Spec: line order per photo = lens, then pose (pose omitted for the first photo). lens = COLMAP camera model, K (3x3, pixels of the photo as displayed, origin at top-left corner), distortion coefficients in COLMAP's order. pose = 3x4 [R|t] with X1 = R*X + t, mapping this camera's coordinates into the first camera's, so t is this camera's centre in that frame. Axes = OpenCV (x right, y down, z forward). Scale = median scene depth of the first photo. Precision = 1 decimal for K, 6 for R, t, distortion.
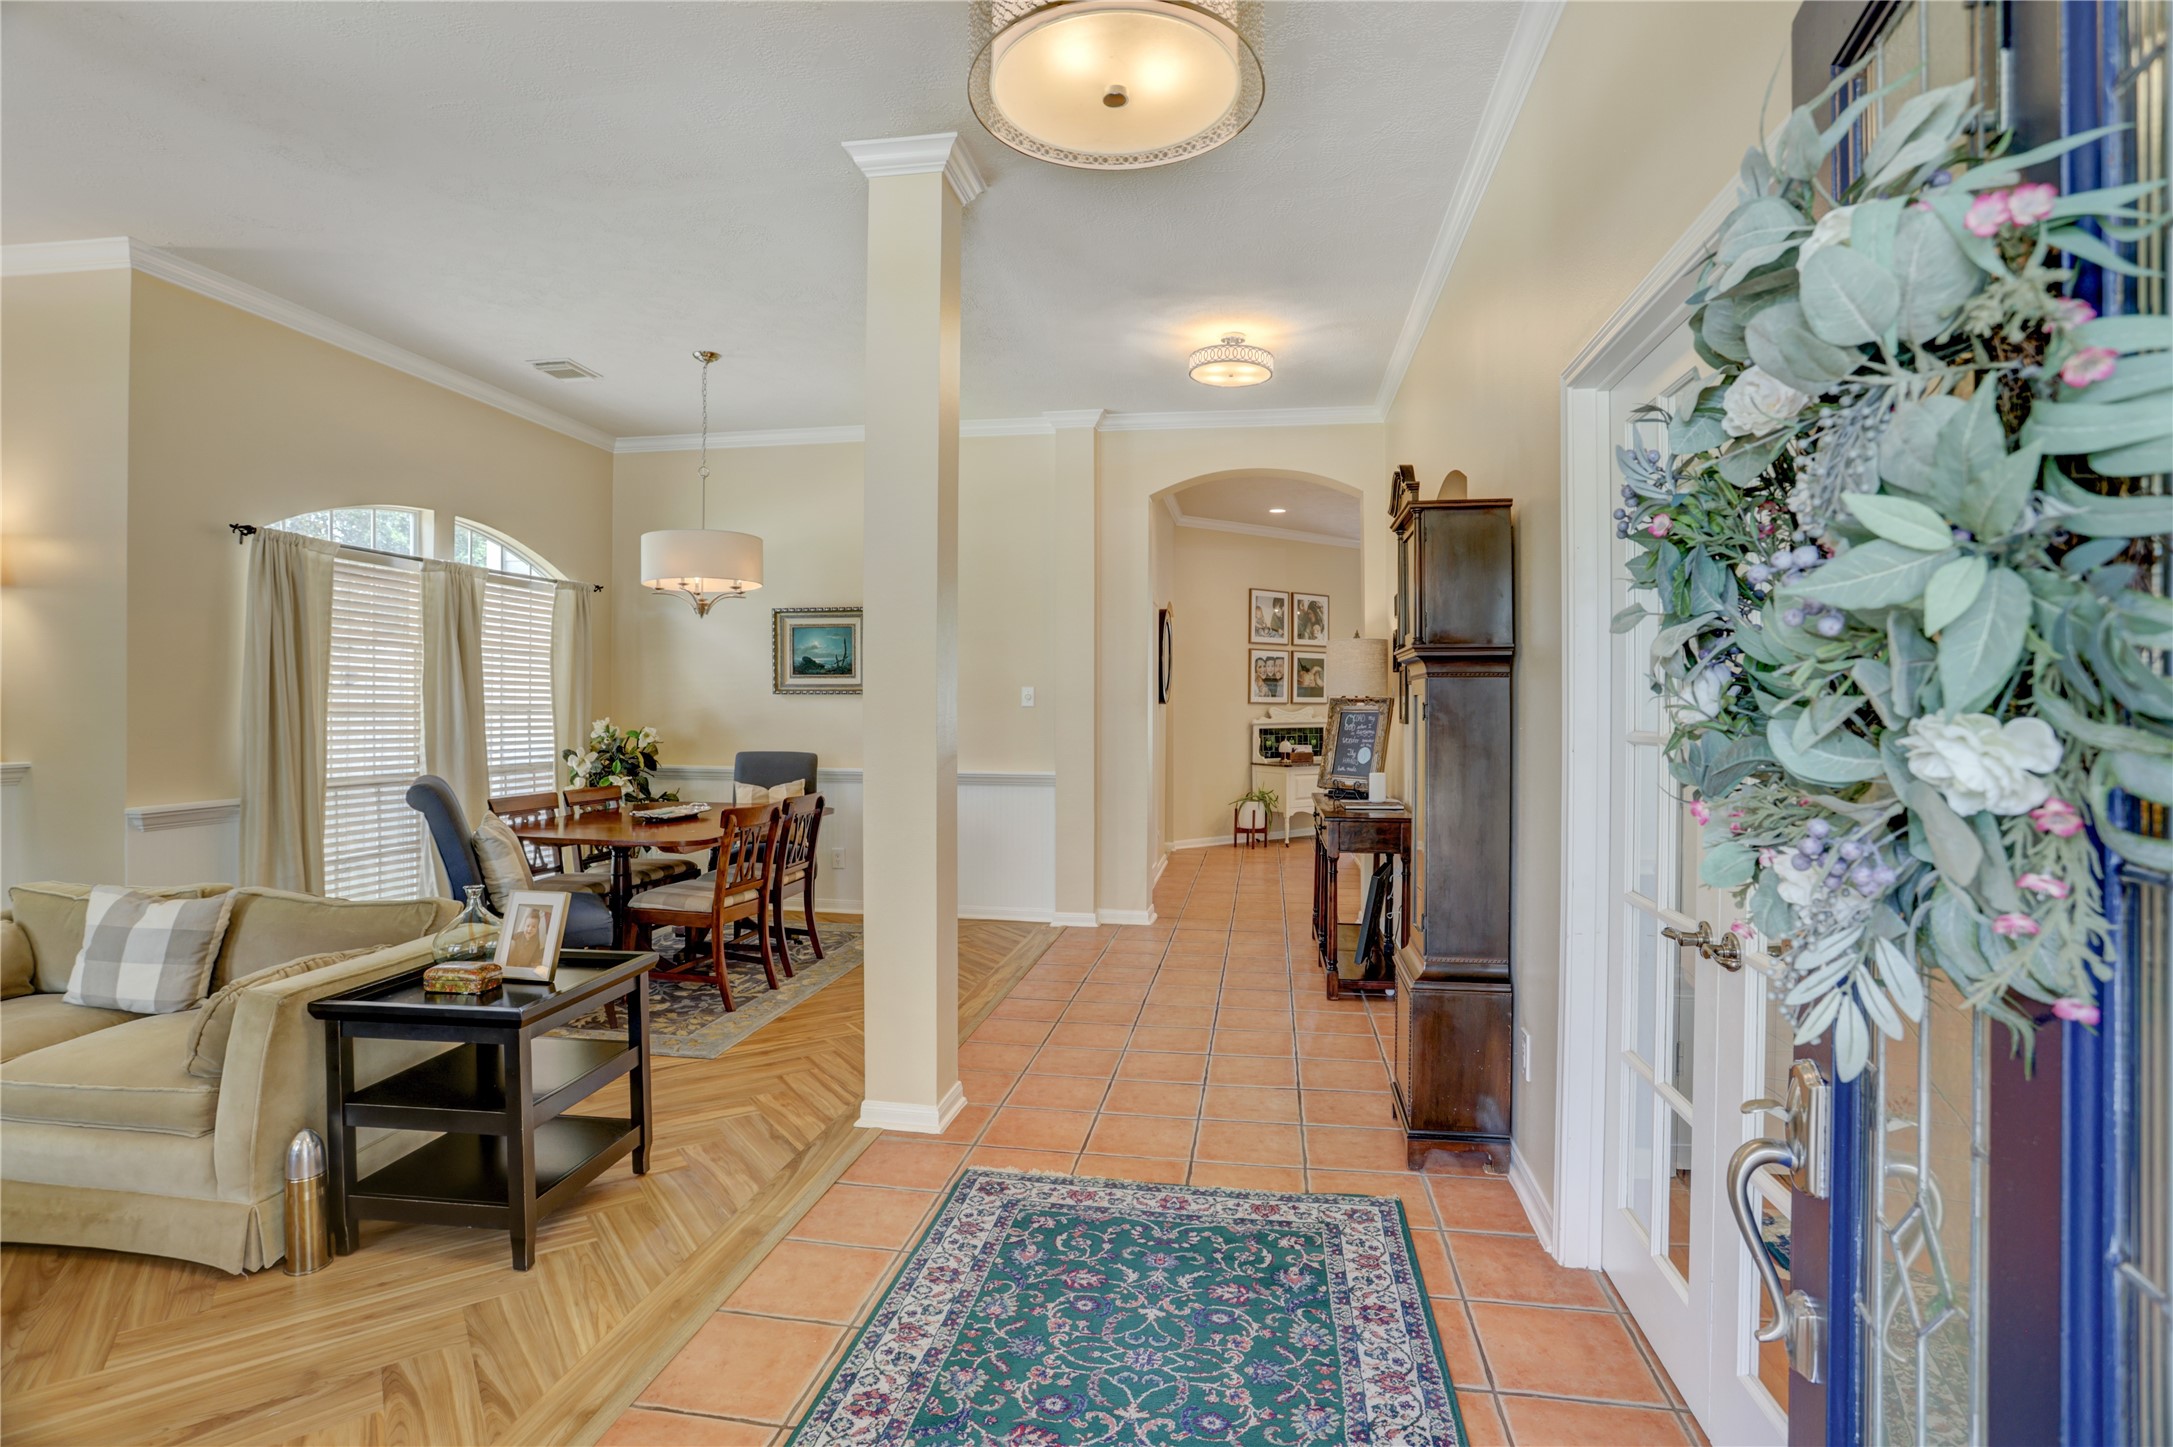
lens RADIAL K [[1068.9, 0, 1105.8], [0, 1068.9, 717.5], [0, 0, 1]] dist [-0.041076, 0.015757]
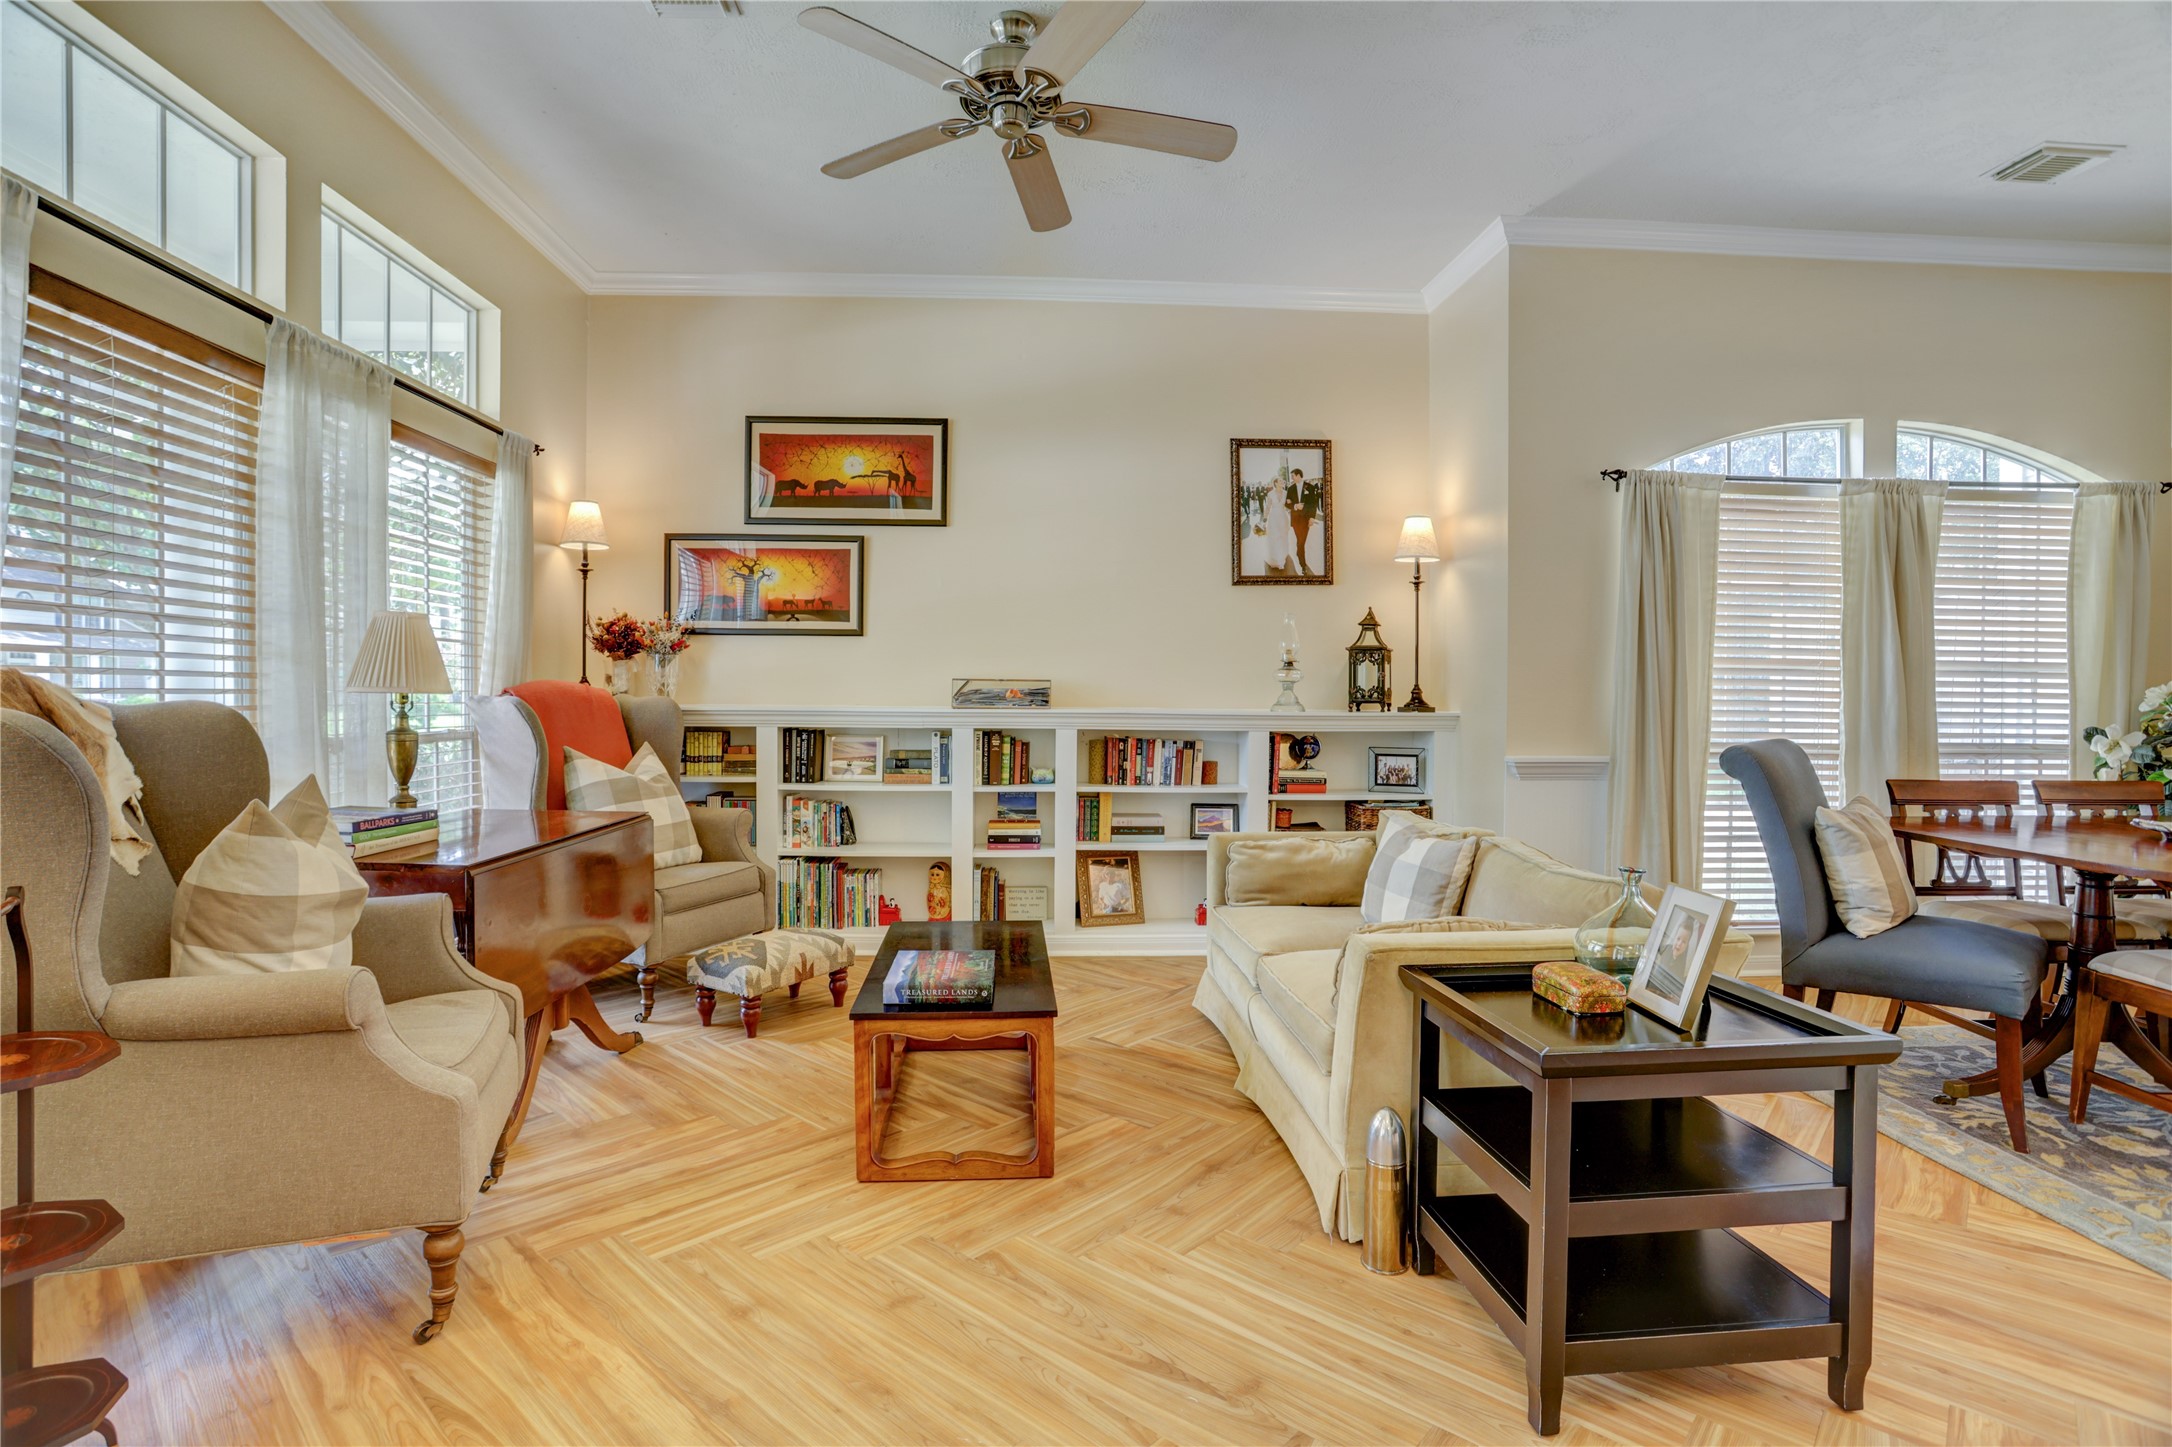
lens RADIAL K [[1068.4, 0, 1069.7], [0, 1068.4, 707.7], [0, 0, 1]] dist [-0.041076, 0.015757]
pose [[0.206516, 0.011090, -0.978380, 0.020515], [-0.014920, 0.999855, 0.008184, 0.029447], [0.978329, 0.012907, 0.206651, 0.285054]]
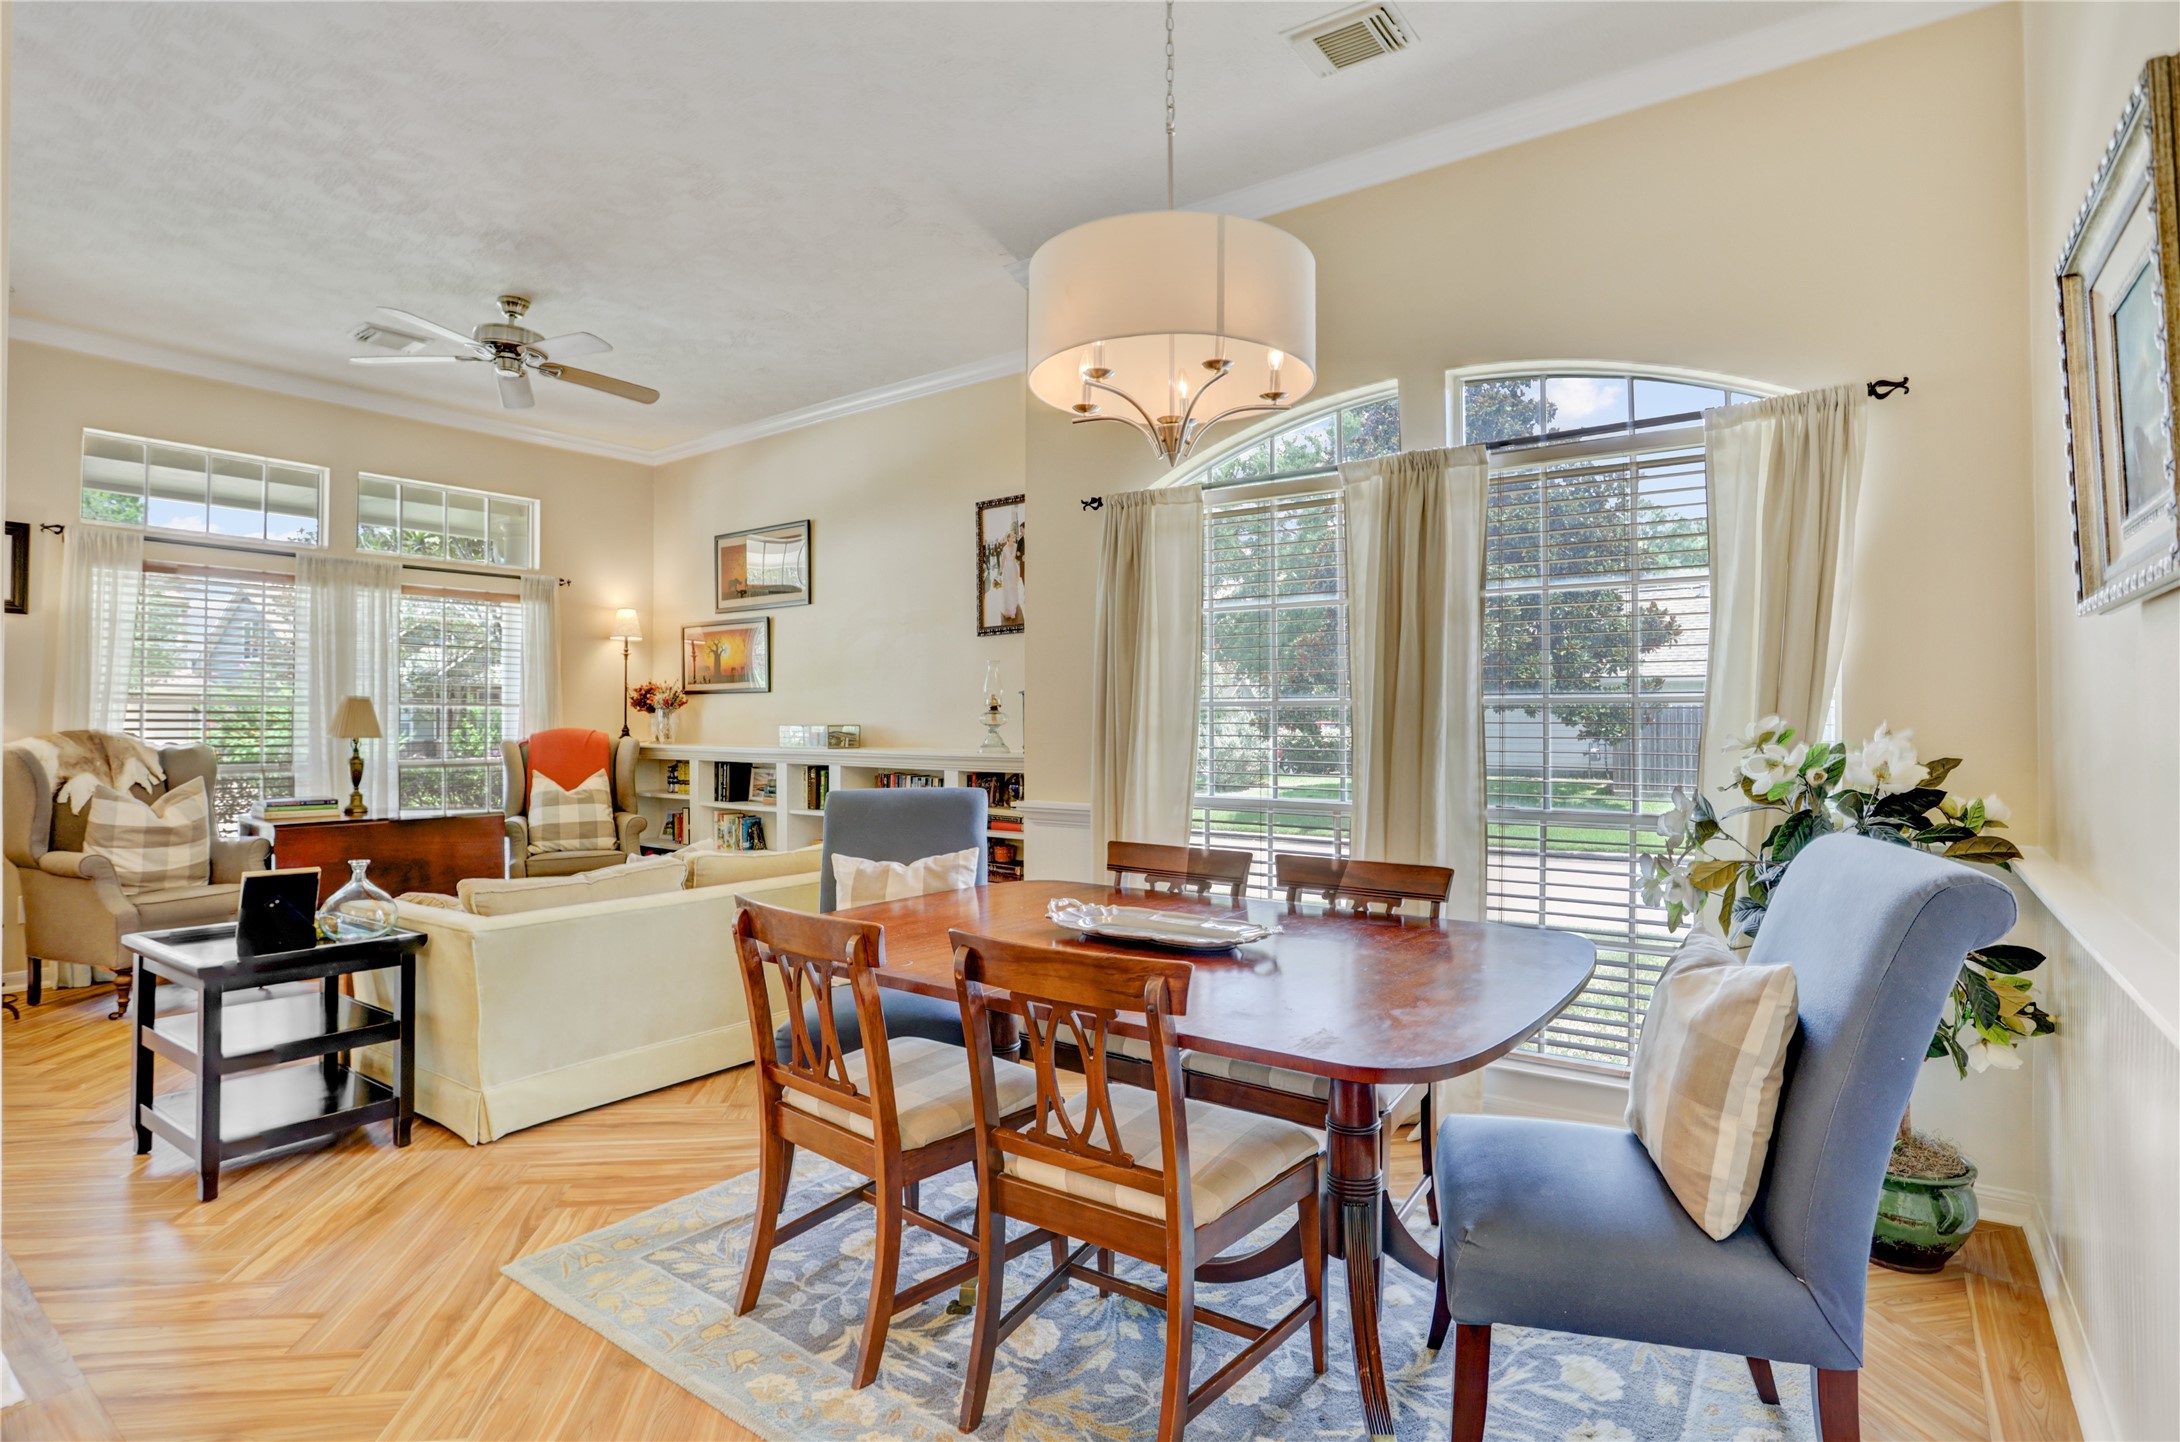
lens RADIAL K [[1113.1, 0, 1077.4], [0, 1113.1, 727.7], [0, 0, 1]] dist [-0.018098, 0.000577]
pose [[-0.484563, -0.001032, -0.874756, 0.015269], [-0.009826, 0.999943, 0.004263, 0.006460], [0.874701, 0.010661, -0.484545, 1.335273]]
